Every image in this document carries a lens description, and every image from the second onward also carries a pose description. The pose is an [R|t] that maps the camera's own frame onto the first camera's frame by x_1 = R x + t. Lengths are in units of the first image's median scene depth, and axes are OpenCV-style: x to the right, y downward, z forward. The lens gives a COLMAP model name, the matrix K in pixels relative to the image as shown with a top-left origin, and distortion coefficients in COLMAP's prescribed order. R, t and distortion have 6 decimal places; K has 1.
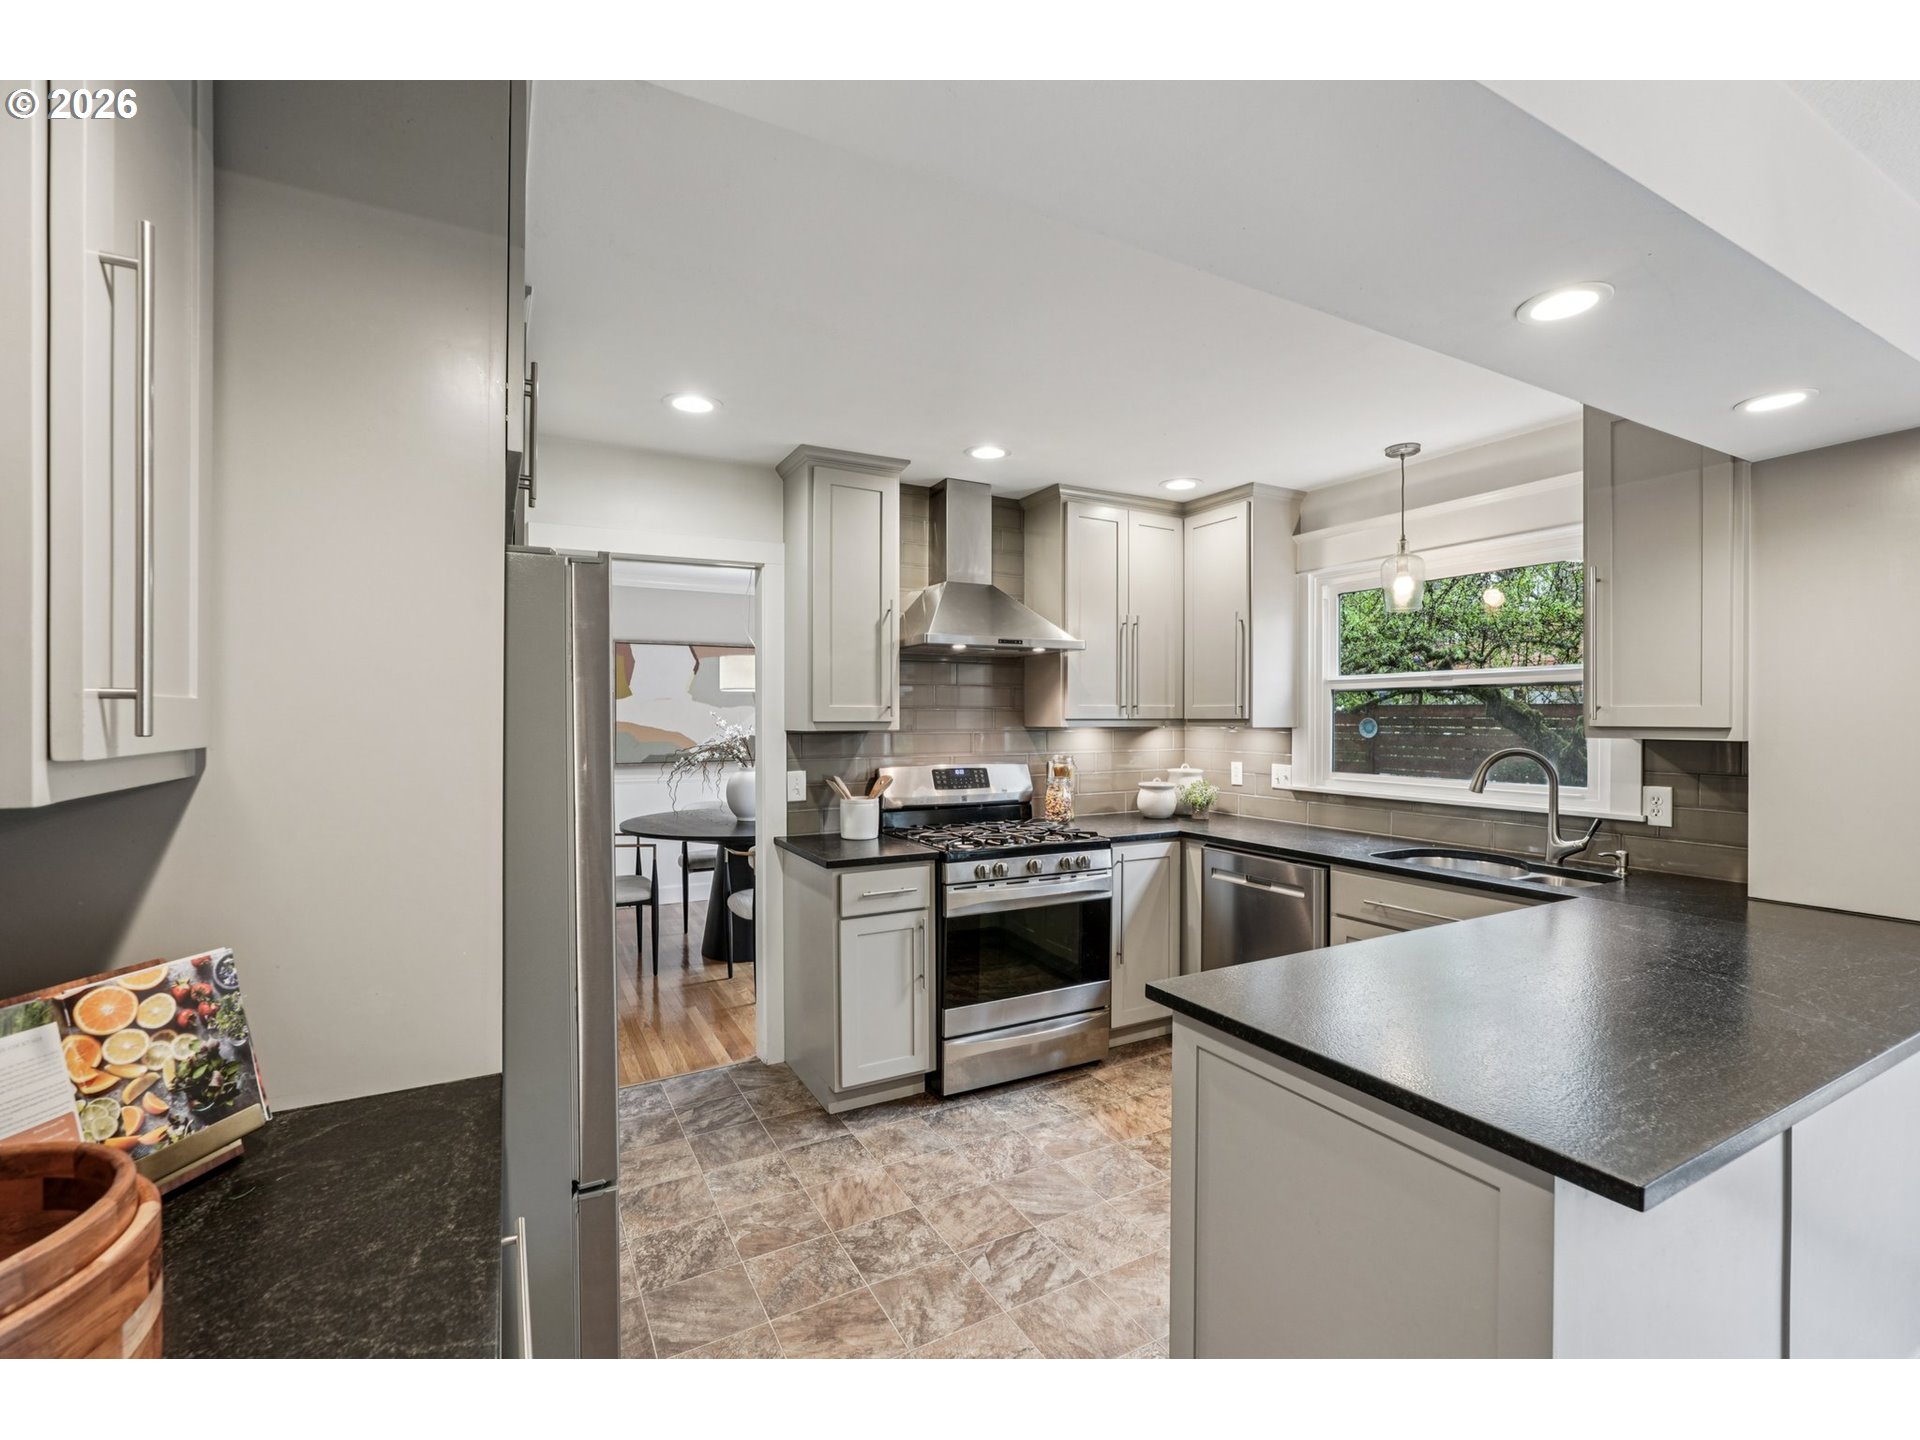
lens RADIAL K [[856.2, 0, 957.6], [0, 856.2, 730.5], [0, 0, 1]] dist [-0.005919, -0.000520]
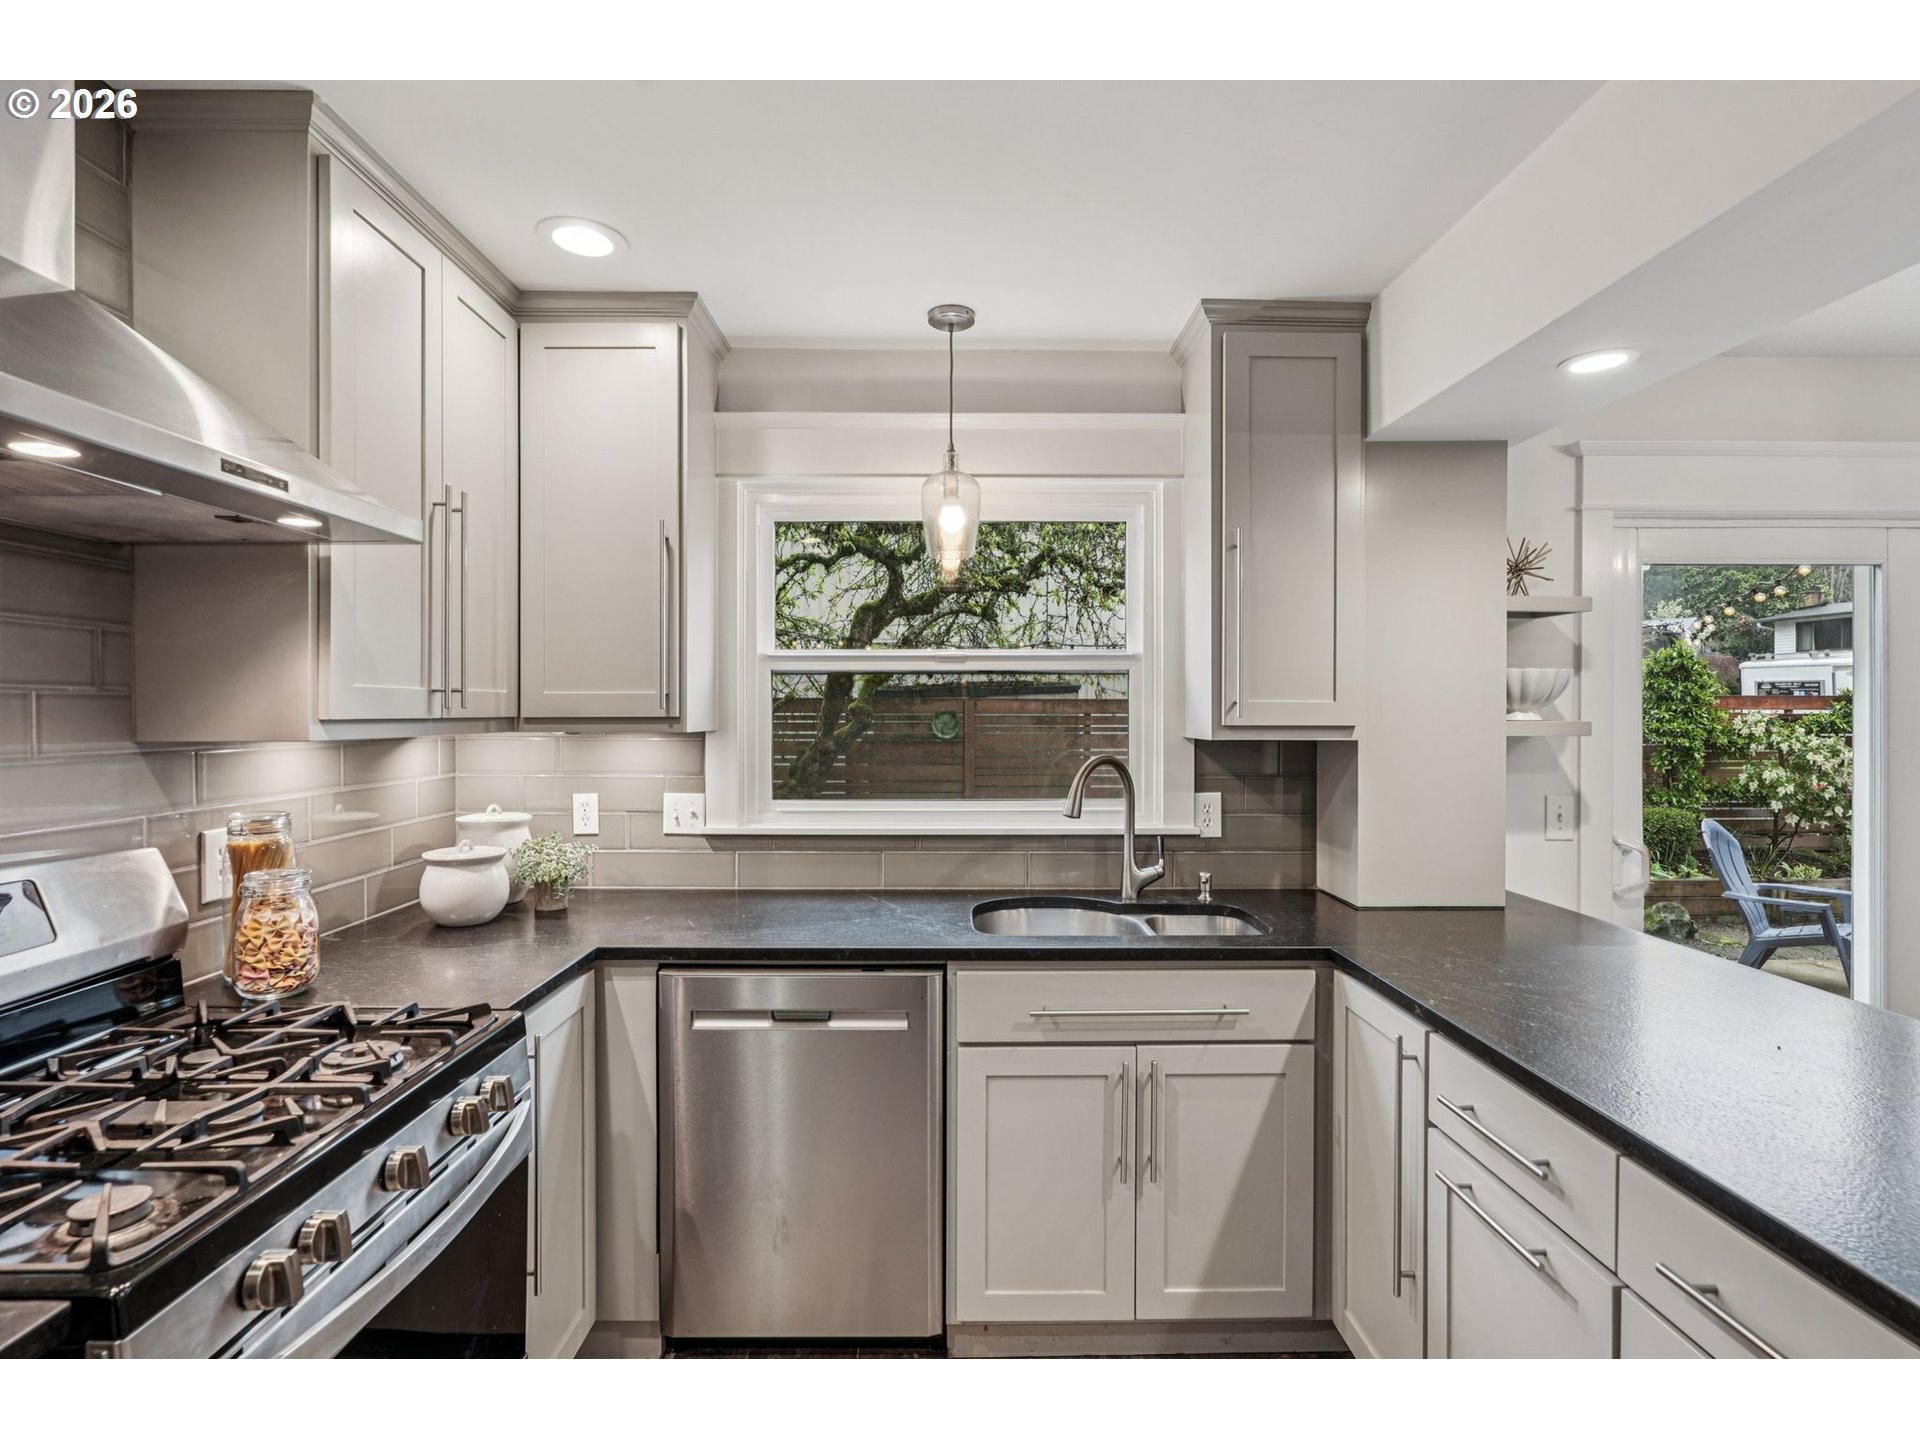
lens RADIAL K [[926.6, 0, 960.0], [0, 926.6, 720.0], [0, 0, 1]] dist [-0.014482, -0.000173]
pose [[0.473799, -0.009335, 0.880584, -0.103815], [0.013458, 0.999904, 0.003359, -0.011602], [-0.880530, 0.010260, 0.473879, 0.564310]]
